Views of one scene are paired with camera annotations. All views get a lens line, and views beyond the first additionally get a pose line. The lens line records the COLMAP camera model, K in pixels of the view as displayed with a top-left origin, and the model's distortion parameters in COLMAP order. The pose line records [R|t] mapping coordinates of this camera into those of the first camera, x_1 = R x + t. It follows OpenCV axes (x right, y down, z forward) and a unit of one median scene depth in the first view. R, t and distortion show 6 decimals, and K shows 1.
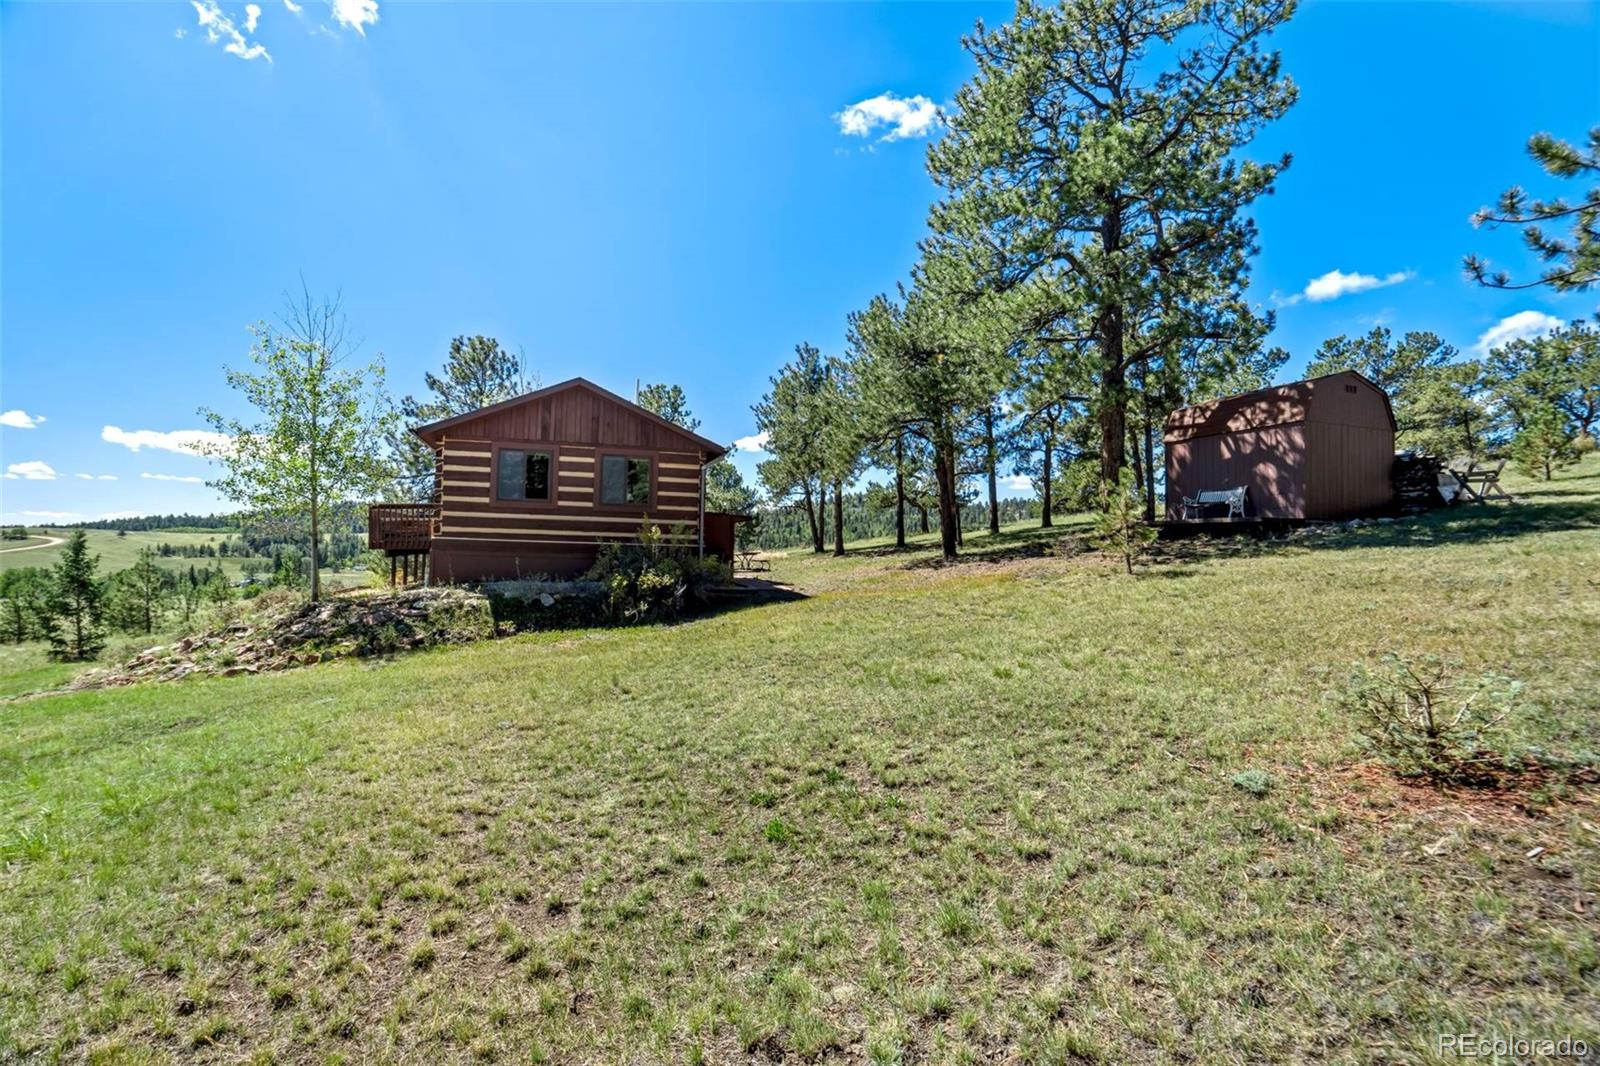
lens RADIAL K [[727.9, 0, 799.7], [0, 727.9, 538.4], [0, 0, 1]] dist [-0.027433, -0.000076]
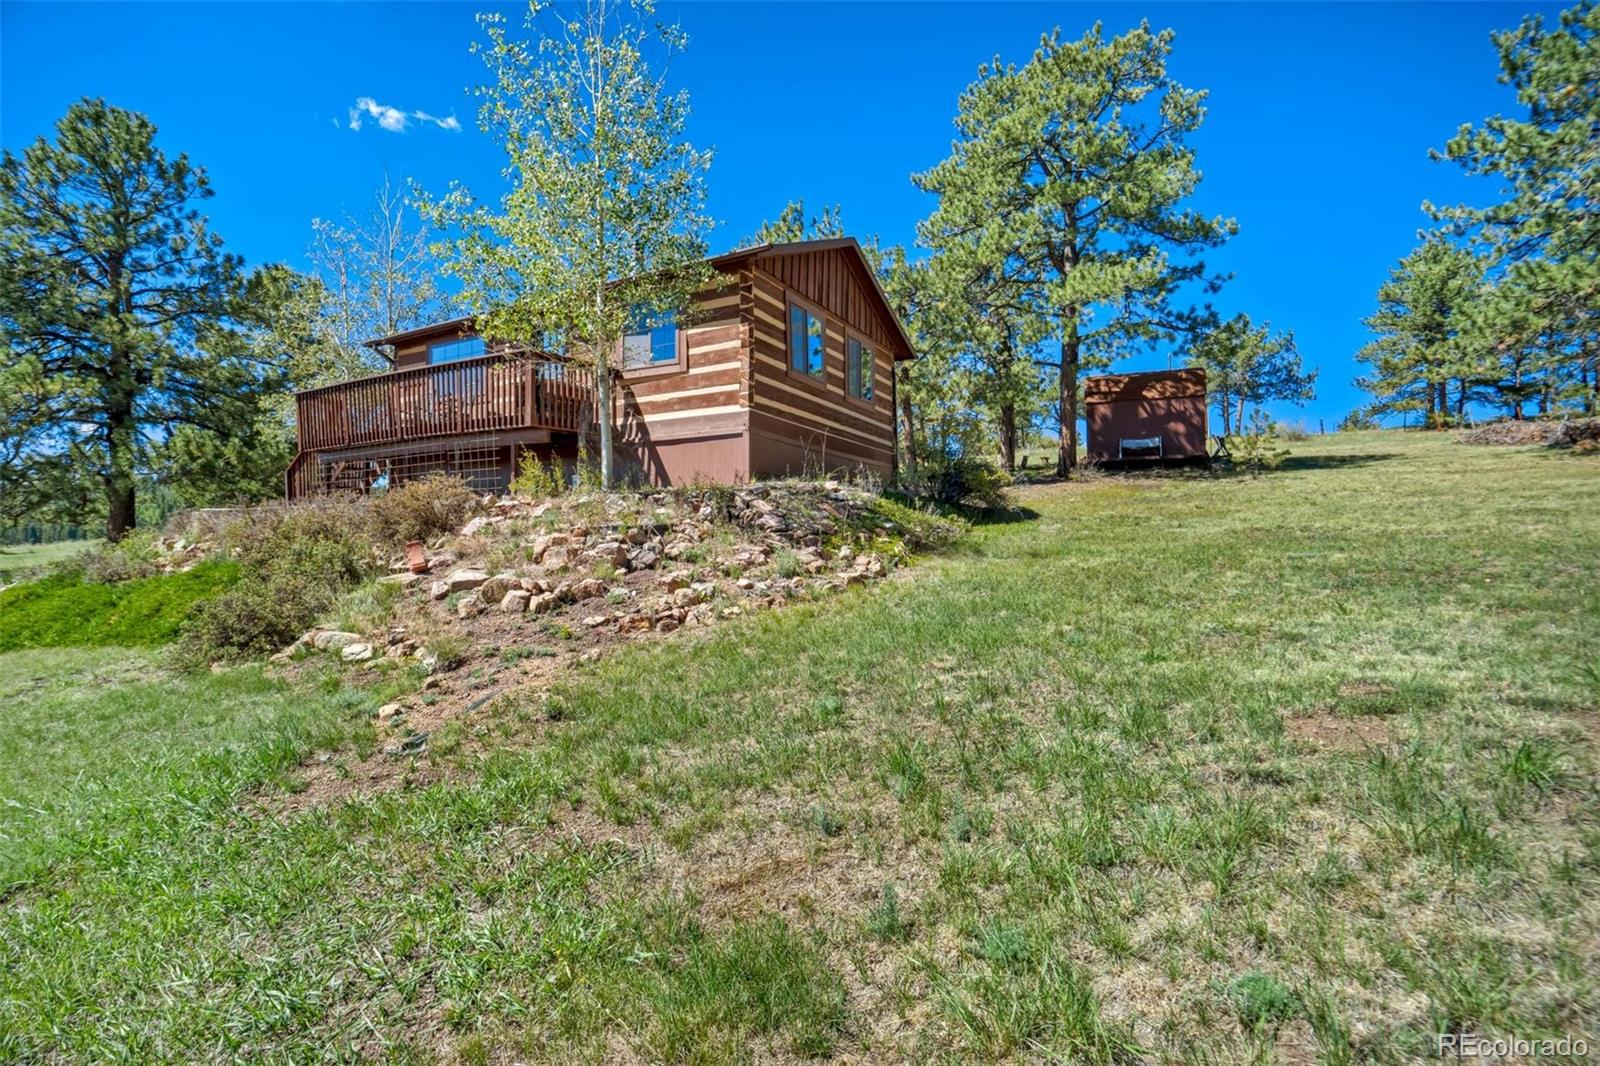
lens RADIAL K [[727.9, 0, 797.8], [0, 727.9, 534.6], [0, 0, 1]] dist [-0.027433, -0.000076]
pose [[0.745777, -0.003261, 0.666187, -0.885833], [-0.010549, 0.999805, 0.016703, 0.105615], [-0.666112, -0.019485, 0.745597, 0.397769]]
